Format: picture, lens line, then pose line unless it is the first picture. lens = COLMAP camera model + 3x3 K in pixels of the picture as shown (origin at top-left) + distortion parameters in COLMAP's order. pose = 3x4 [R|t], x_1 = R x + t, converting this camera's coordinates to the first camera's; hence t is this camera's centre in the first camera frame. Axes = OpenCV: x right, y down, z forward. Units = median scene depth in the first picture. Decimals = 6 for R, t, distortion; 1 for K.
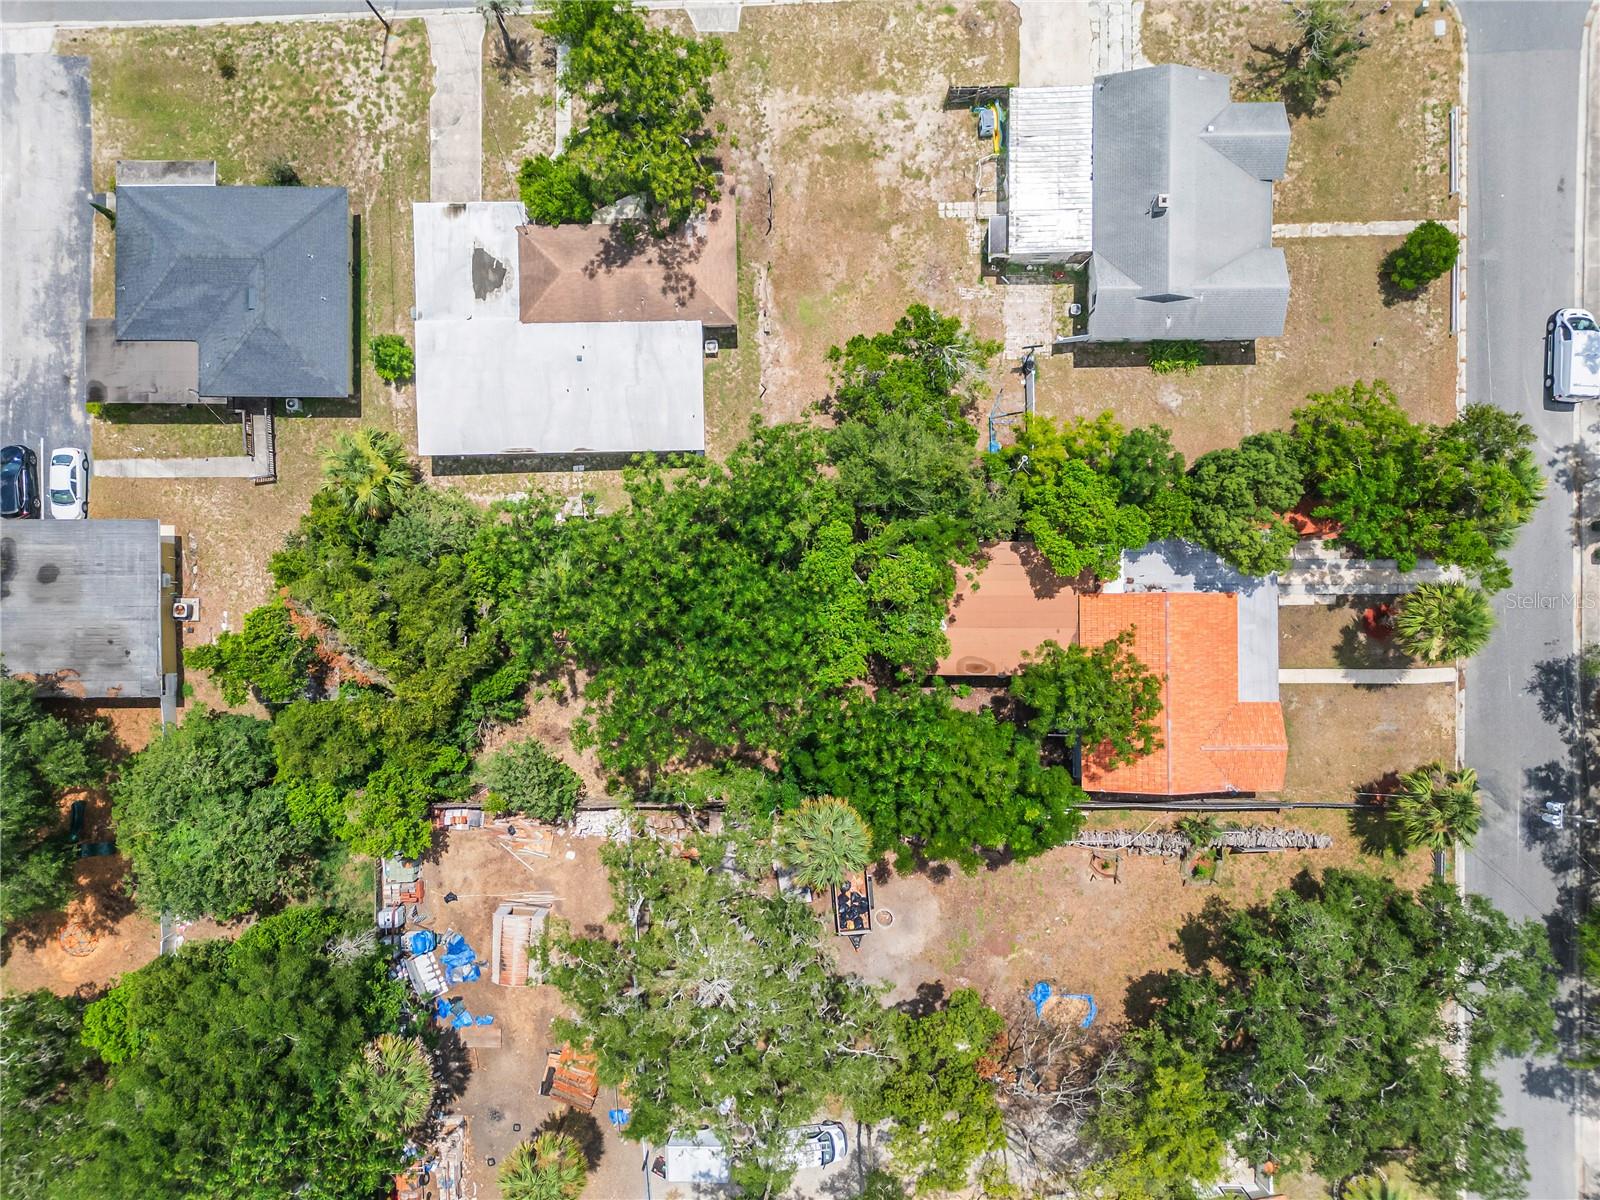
lens RADIAL K [[1102.0, 0, 805.0], [0, 1102.0, 606.6], [0, 0, 1]] dist [0.082925, -0.063601]
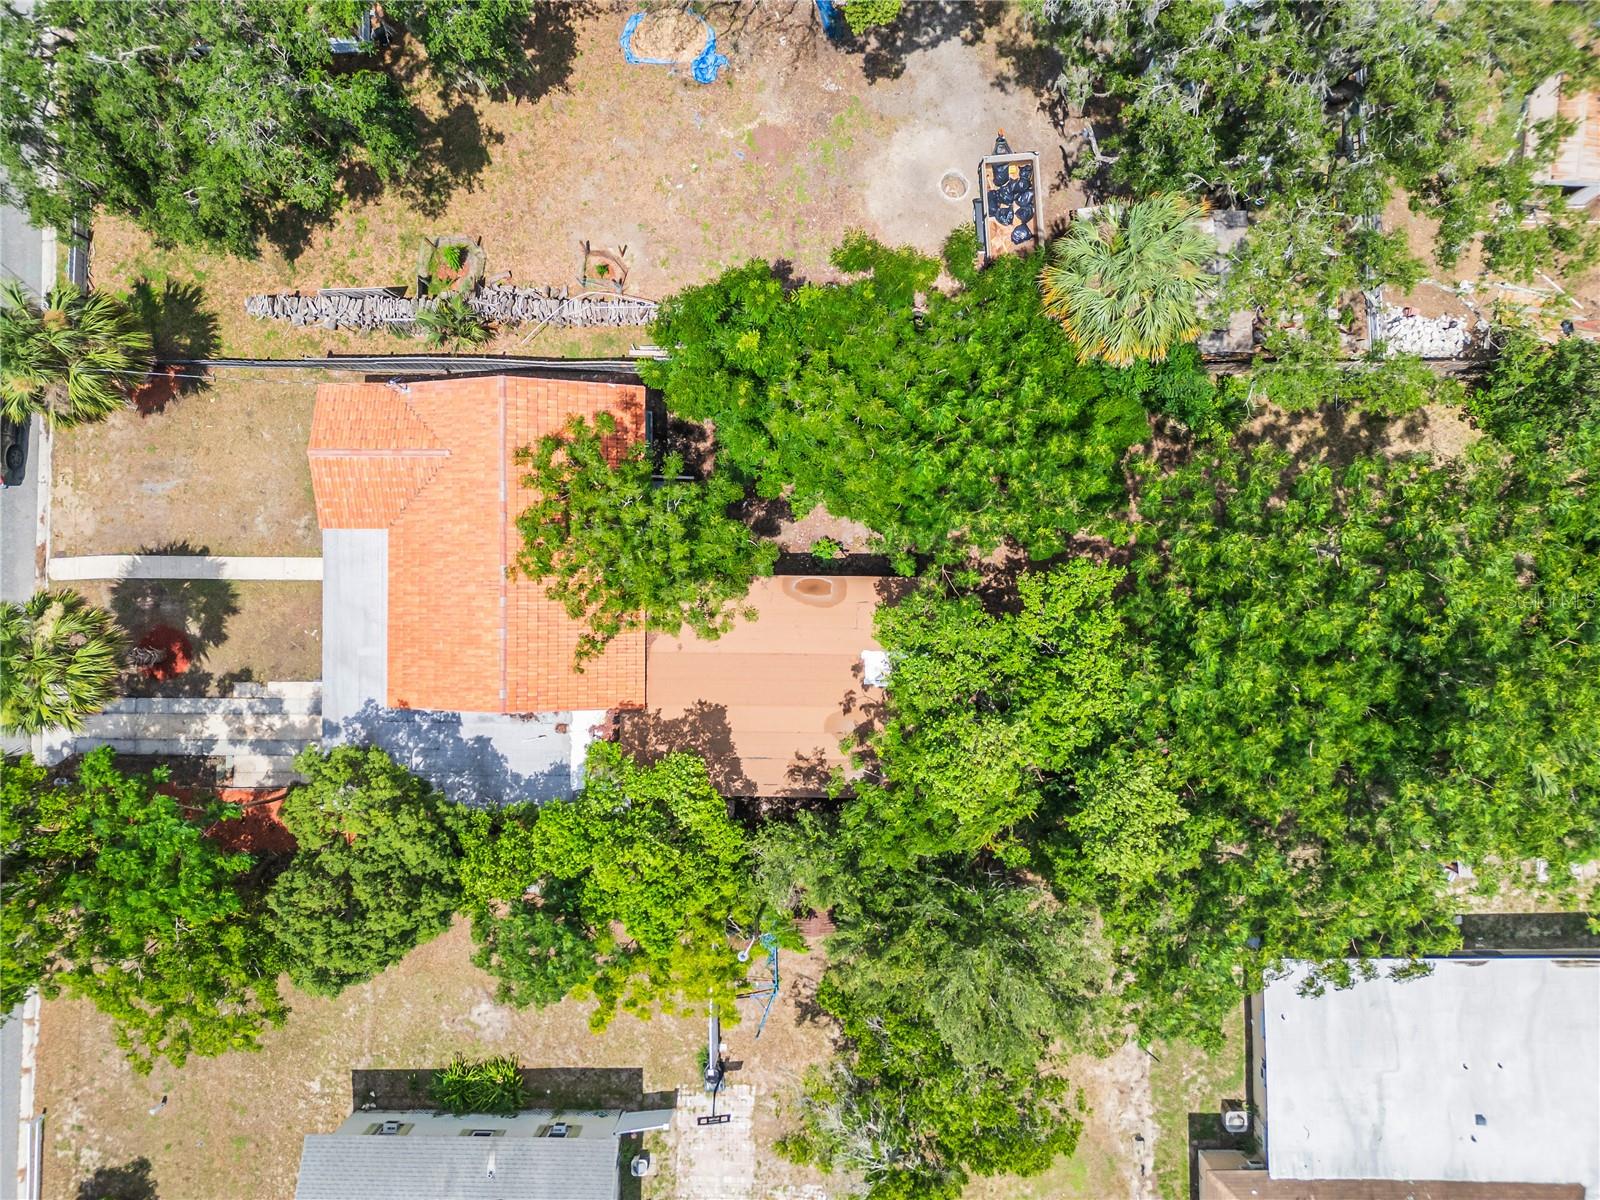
lens RADIAL K [[1102.0, 0, 805.0], [0, 1102.0, 606.6], [0, 0, 1]] dist [0.082925, -0.063601]
pose [[-0.999758, -0.010163, 0.019500, 0.142693], [0.010372, -0.999889, 0.010662, 0.036917], [0.019390, 0.010862, 0.999753, 0.378971]]
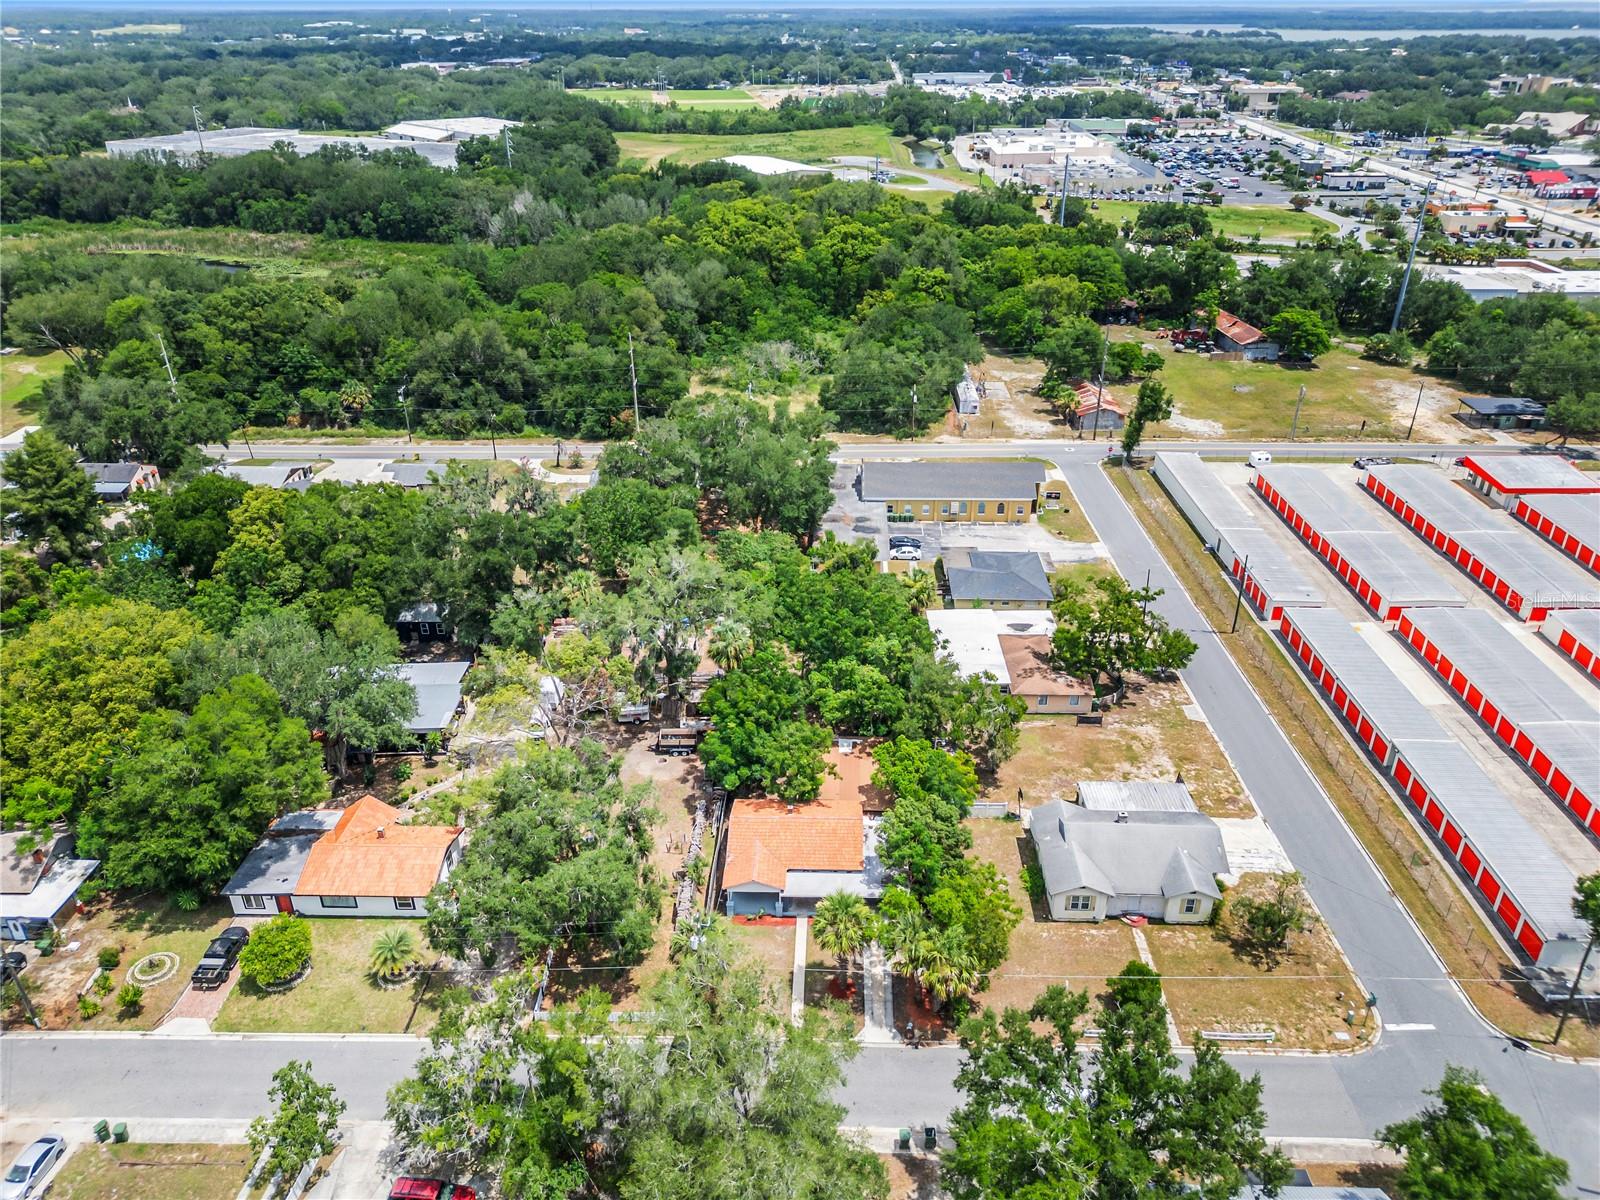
lens RADIAL K [[1102.0, 0, 805.0], [0, 1102.0, 606.6], [0, 0, 1]] dist [0.082925, -0.063601]
pose [[-0.032418, 0.483252, -0.874881, 1.414970], [-0.999034, 0.010325, 0.042721, -0.003216], [0.029679, 0.875421, 0.482450, 0.022340]]
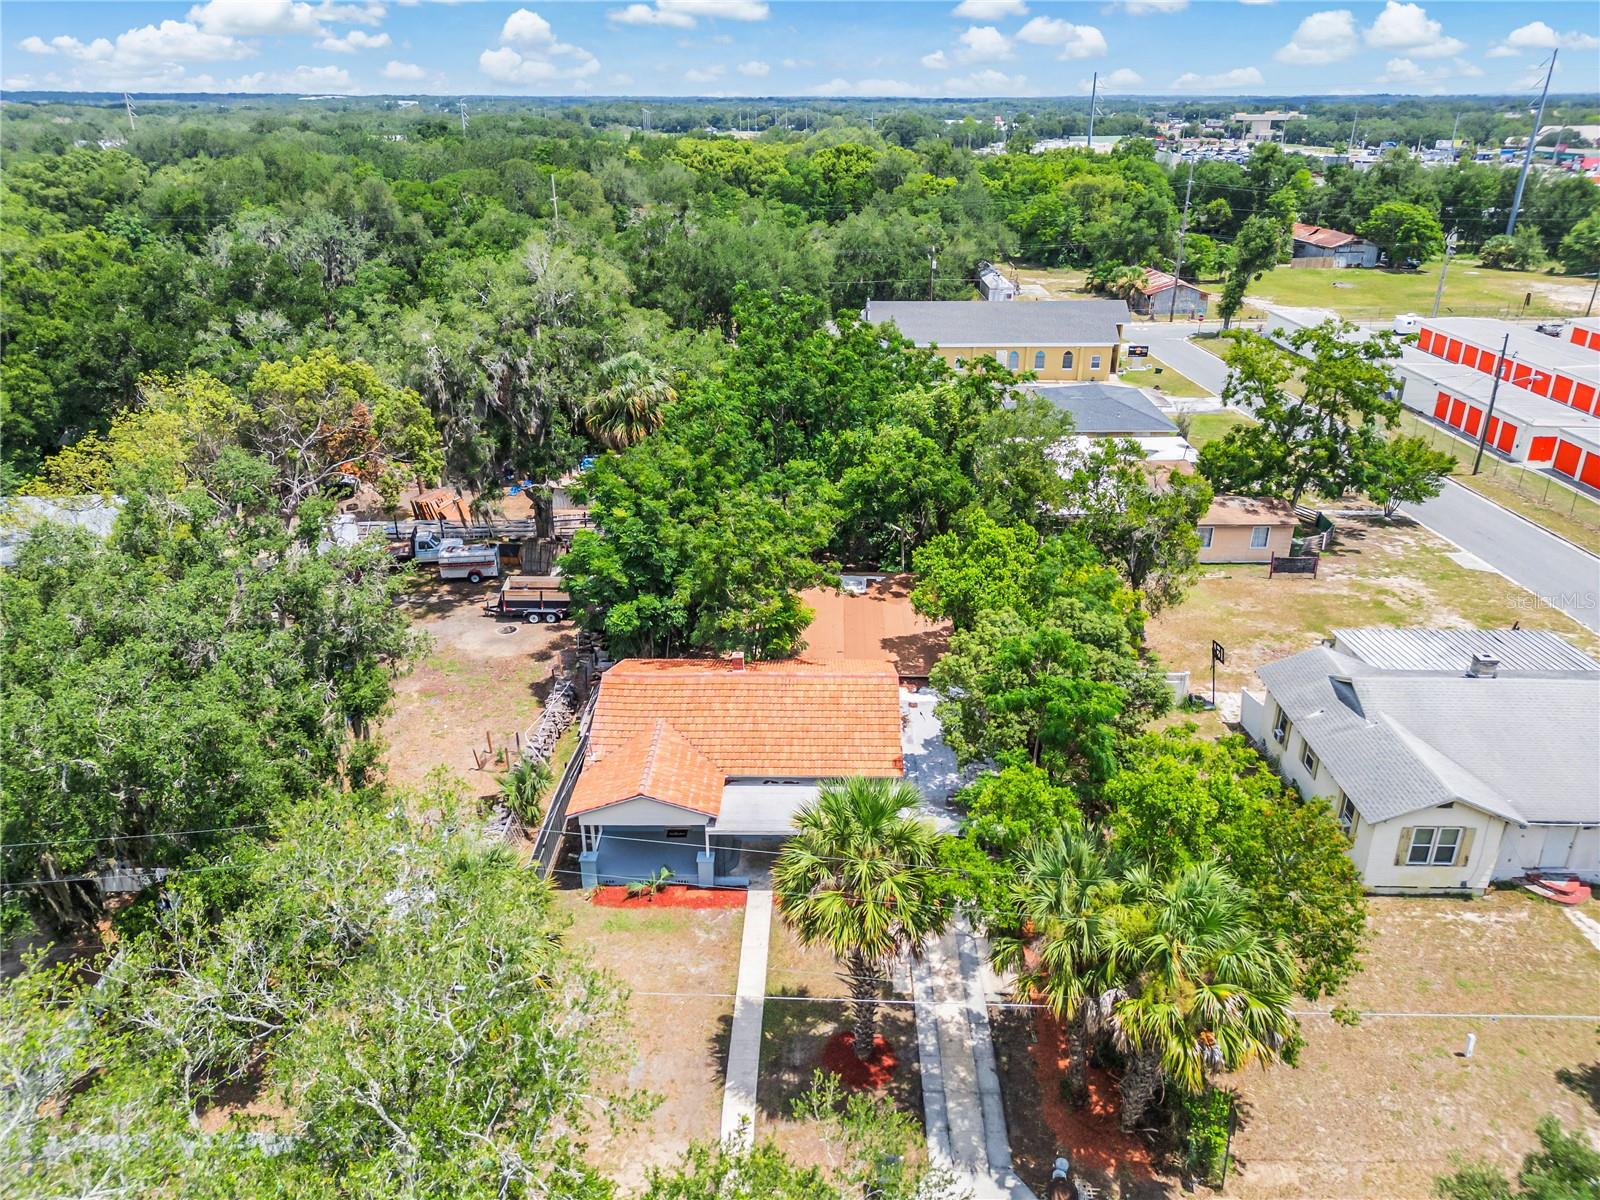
lens RADIAL K [[1104.8, 0, 803.9], [0, 1104.8, 607.7], [0, 0, 1]] dist [0.040327, -0.000335]
pose [[-0.024740, 0.426360, -0.904215, 0.866679], [-0.999271, 0.015762, 0.034773, 0.017287], [0.029078, 0.904416, 0.425659, 0.635146]]
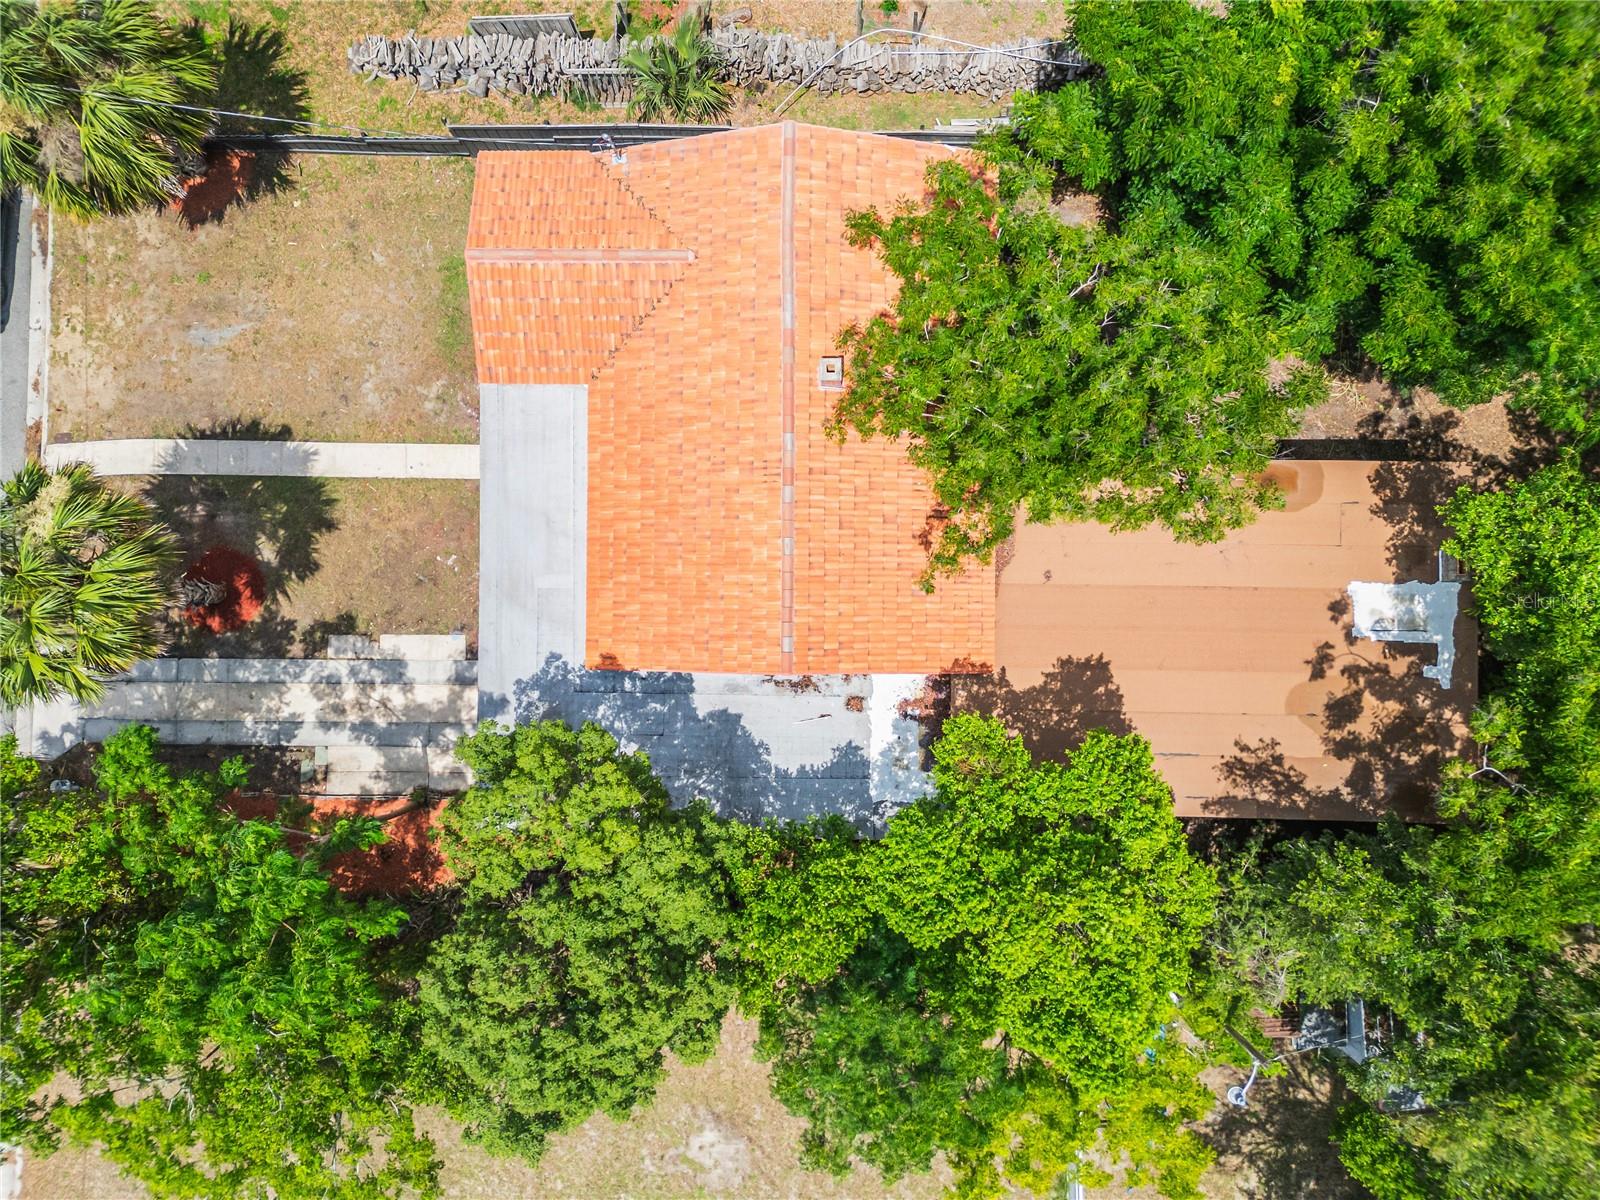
lens RADIAL K [[1166.4, 0, 881.6], [0, 1166.4, 599.7], [0, 0, 1]] dist [0.100005, -0.097134]
pose [[-0.999909, -0.013422, 0.001602, 0.272817], [0.013448, -0.999750, 0.017876, 0.005104], [0.001362, 0.017896, 0.999839, 0.568268]]
